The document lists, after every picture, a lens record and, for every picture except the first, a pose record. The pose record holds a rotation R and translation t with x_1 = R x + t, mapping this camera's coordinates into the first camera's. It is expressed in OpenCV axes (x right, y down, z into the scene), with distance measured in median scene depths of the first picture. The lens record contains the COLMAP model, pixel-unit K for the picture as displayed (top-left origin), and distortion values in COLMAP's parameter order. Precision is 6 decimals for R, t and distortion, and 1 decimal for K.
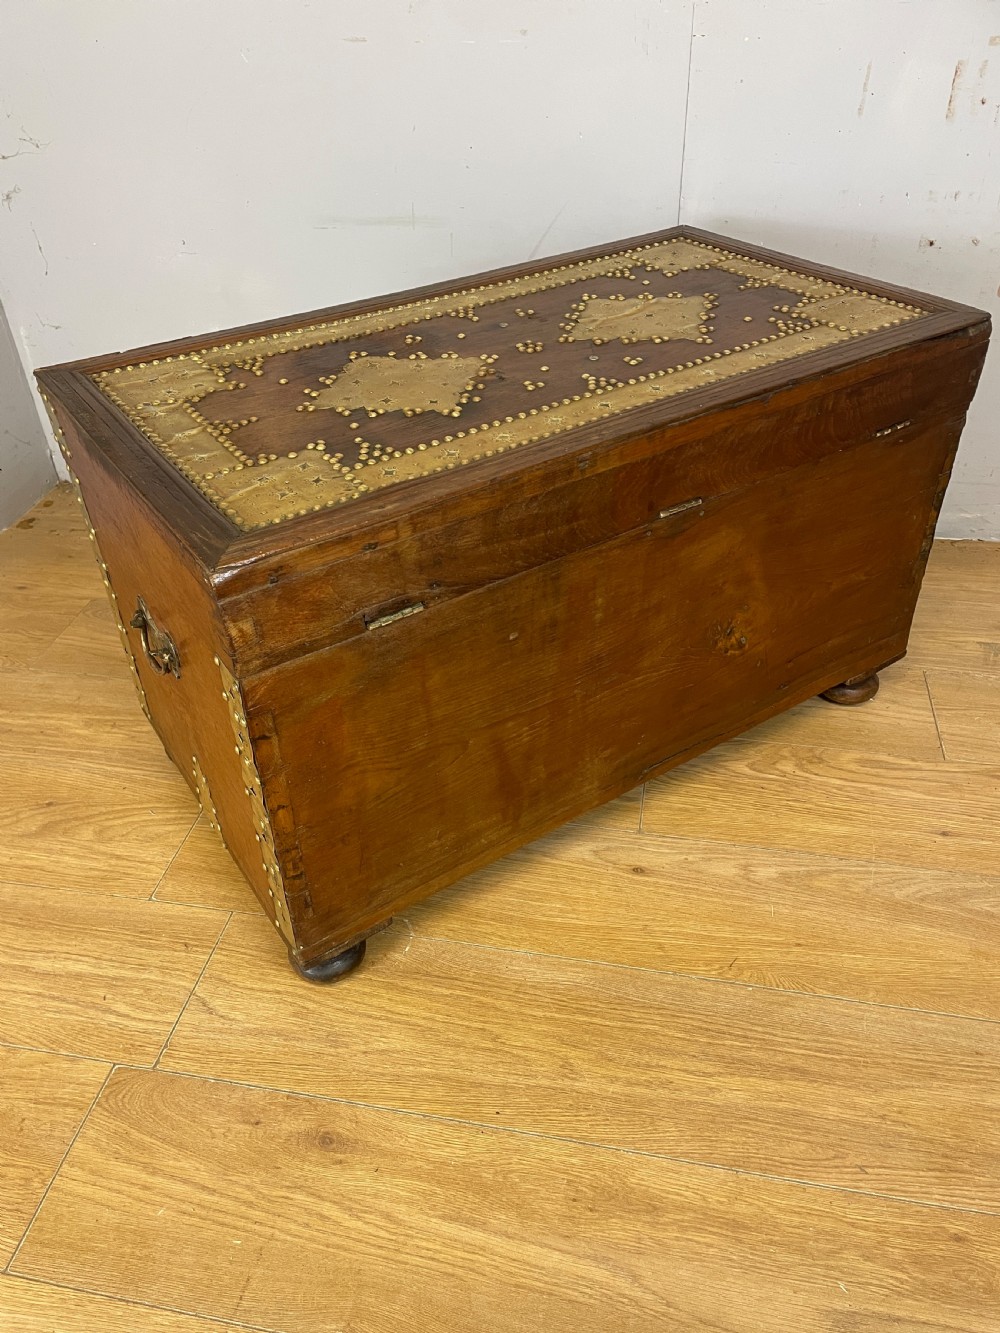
lens RADIAL K [[1008.4, 0, 493.0], [0, 1008.4, 675.3], [0, 0, 1]] dist [0.093370, -0.115201]
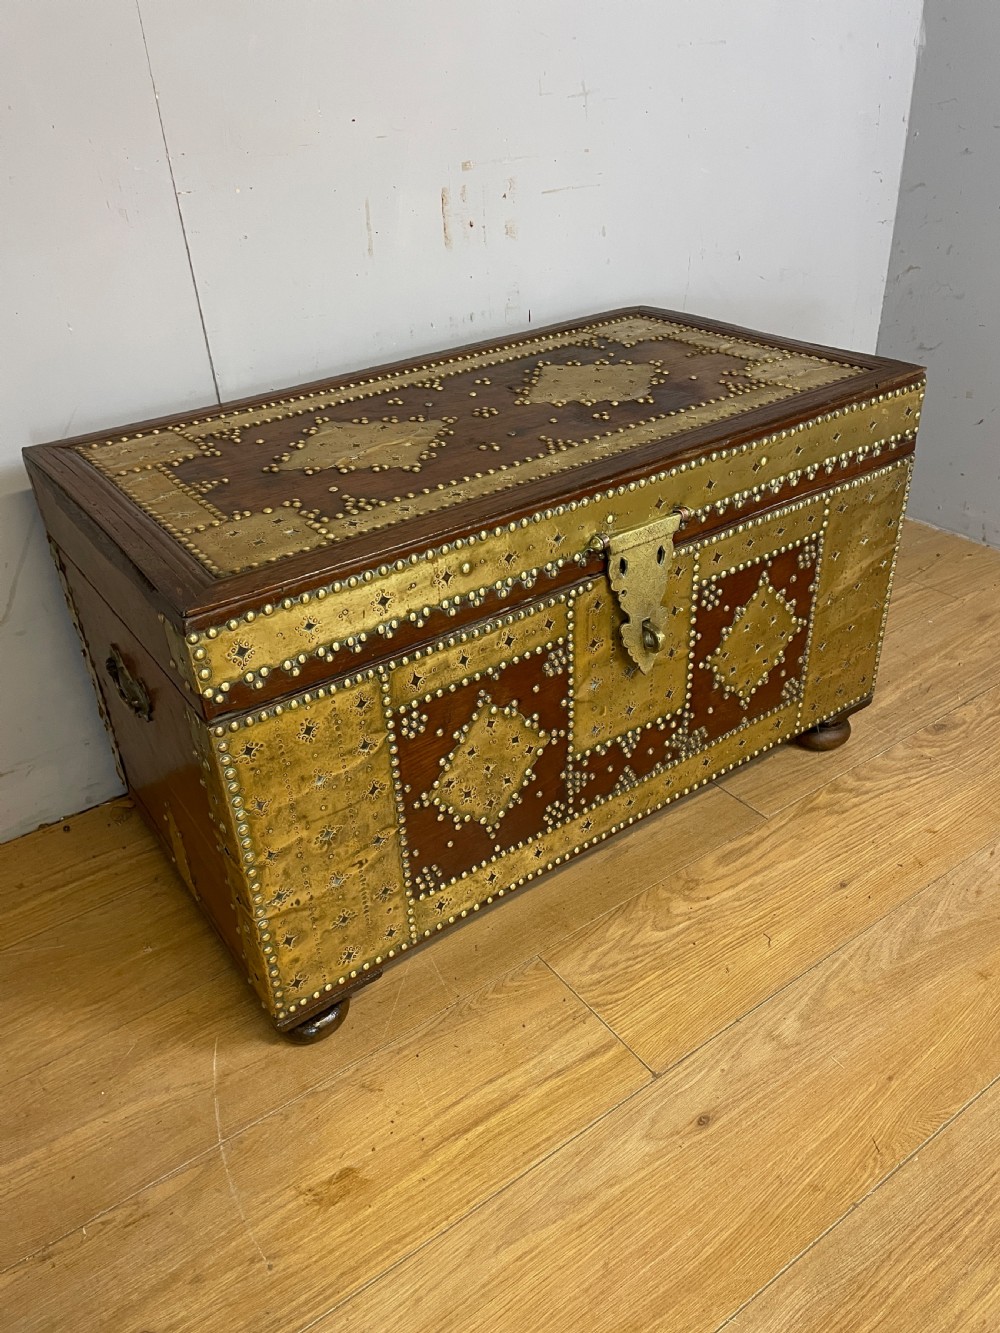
lens RADIAL K [[1008.4, 0, 506.2], [0, 1008.4, 662.3], [0, 0, 1]] dist [0.093370, -0.115201]
pose [[0.689291, -0.381559, 0.615865, -0.339797], [0.456928, 0.888641, 0.039153, -0.244059], [-0.562223, 0.254419, 0.786878, 0.365370]]
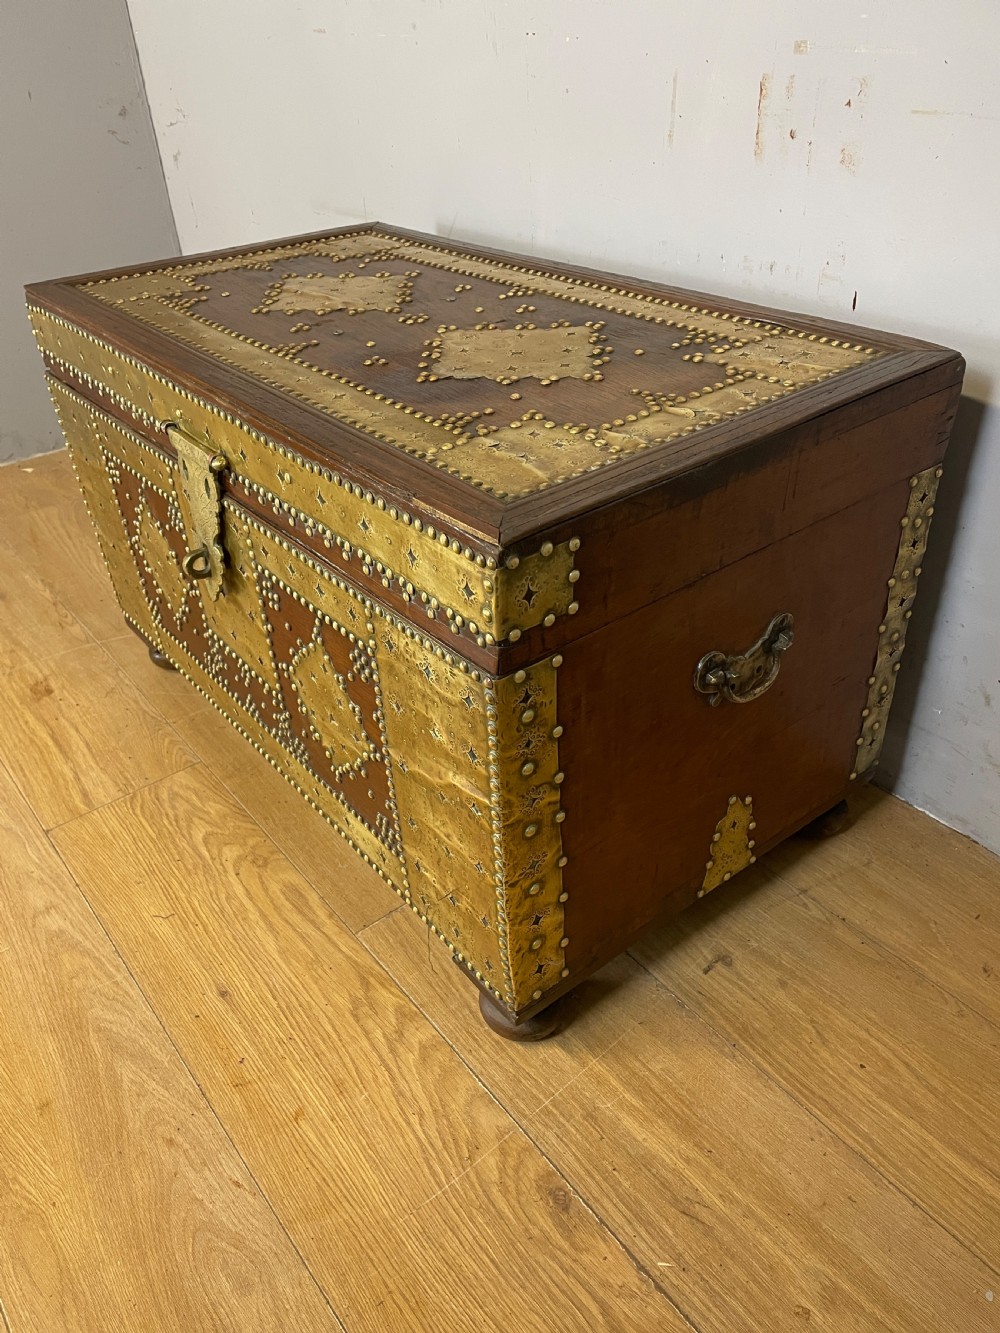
lens RADIAL K [[1008.4, 0, 497.0], [0, 1008.4, 676.3], [0, 0, 1]] dist [0.093370, -0.115201]
pose [[0.753184, 0.366311, -0.546379, 1.024662], [-0.372414, 0.922125, 0.104852, -0.264434], [0.542238, 0.124506, 0.830949, 0.431840]]
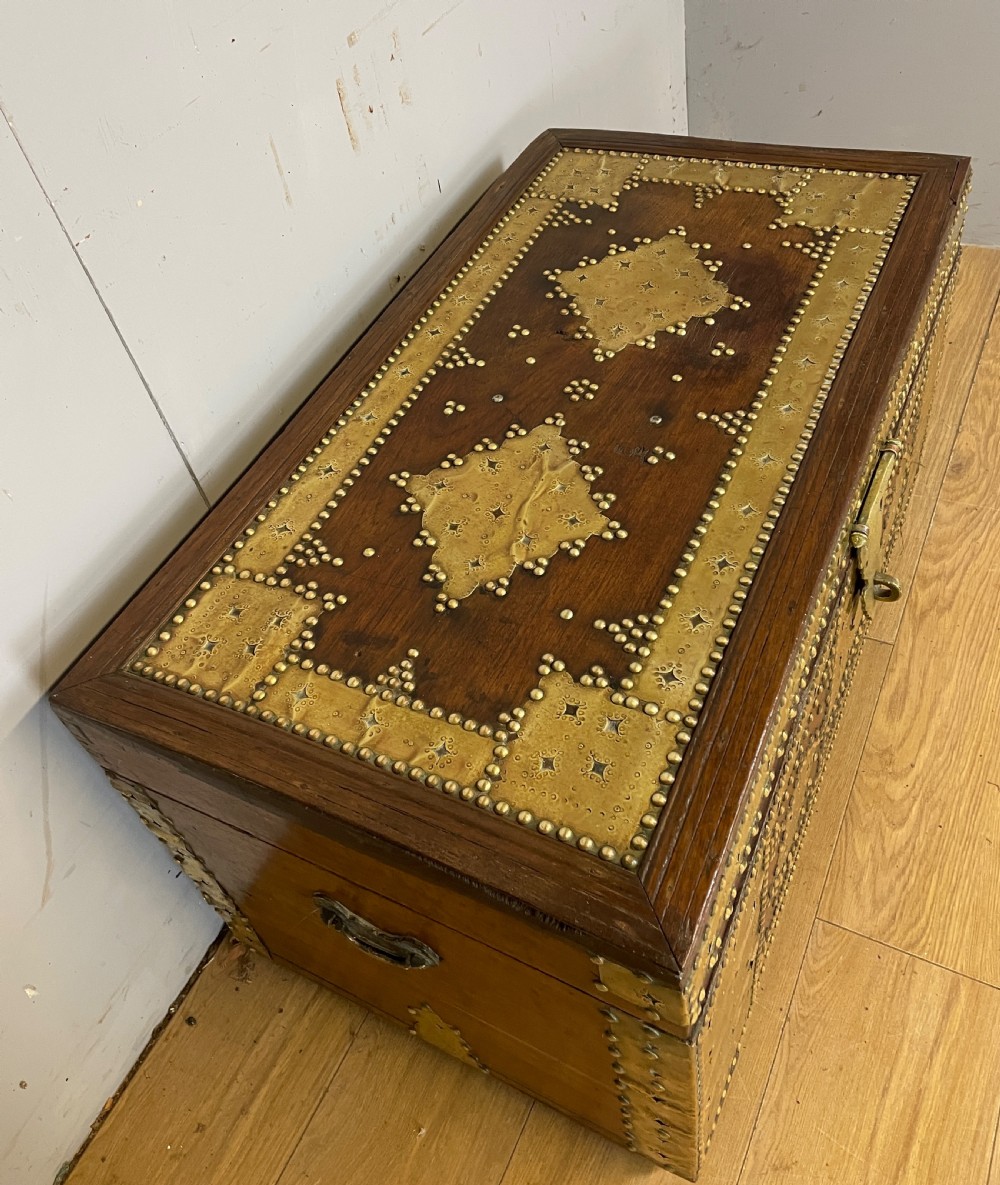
lens RADIAL K [[1004.7, 0, 498.5], [0, 1004.7, 516.6], [0, 0, 1]] dist [0.107668, -0.133327]
pose [[0.275654, -0.697454, 0.661493, -0.257190], [0.687265, 0.624127, 0.371662, -0.713409], [-0.672073, 0.352170, 0.651379, 0.663584]]
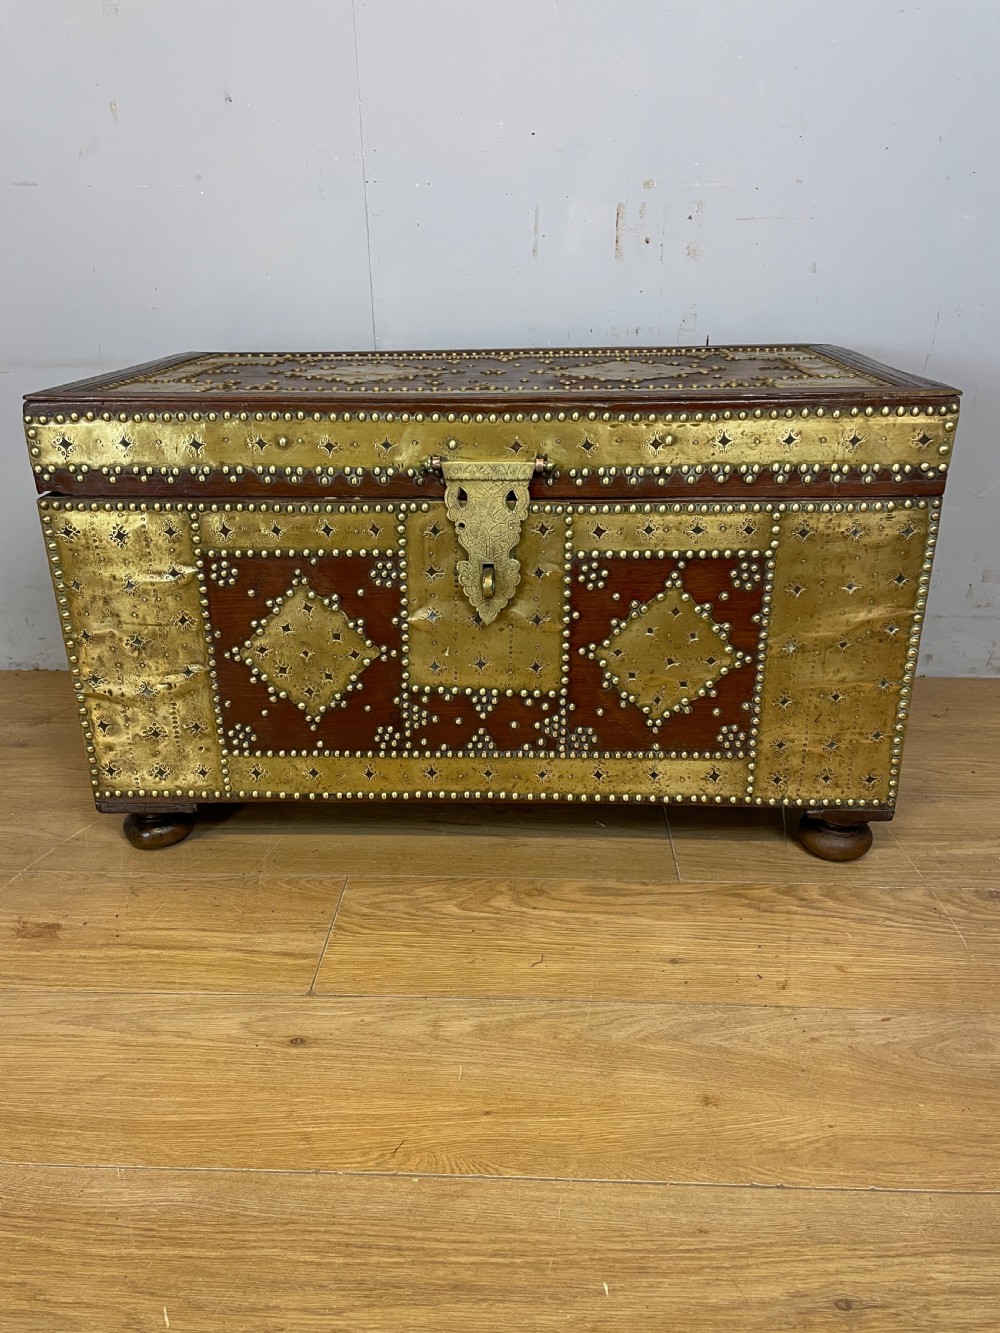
lens RADIAL K [[1008.4, 0, 504.1], [0, 1008.4, 659.8], [0, 0, 1]] dist [0.093370, -0.115201]
pose [[0.988817, -0.037839, 0.144257, 0.204733], [0.073667, 0.964962, -0.251837, 0.123973], [-0.129673, 0.259648, 0.956958, 0.165003]]
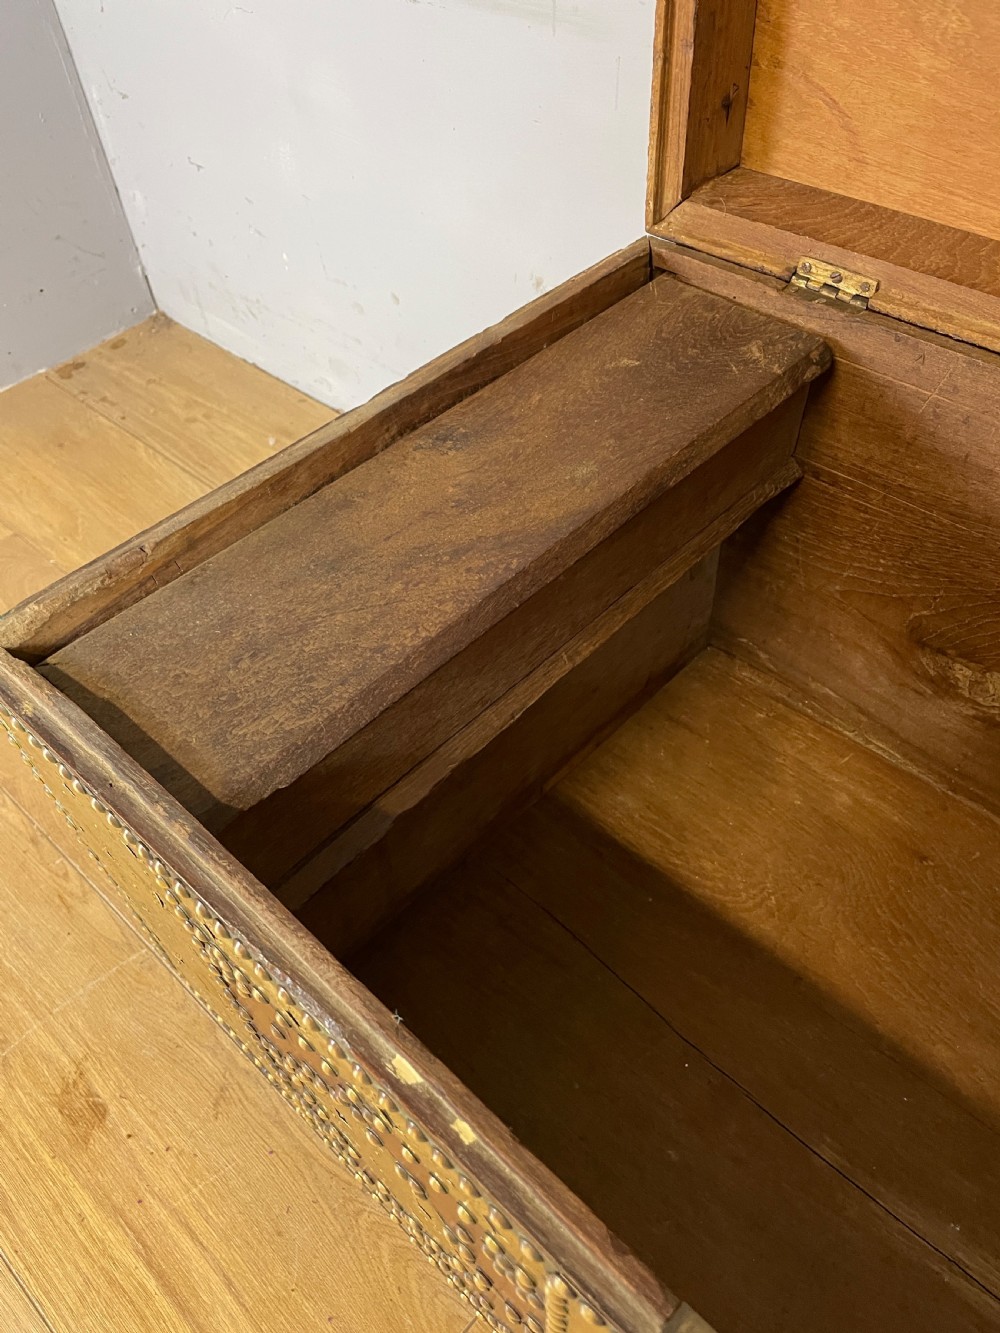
lens RADIAL K [[1008.4, 0, 509.1], [0, 1008.4, 659.6], [0, 0, 1]] dist [0.093370, -0.115201]
pose [[0.850581, 0.381726, -0.361659, 0.273153], [-0.280908, 0.911260, 0.301158, -0.445471], [0.444525, -0.154566, 0.882330, 0.765746]]
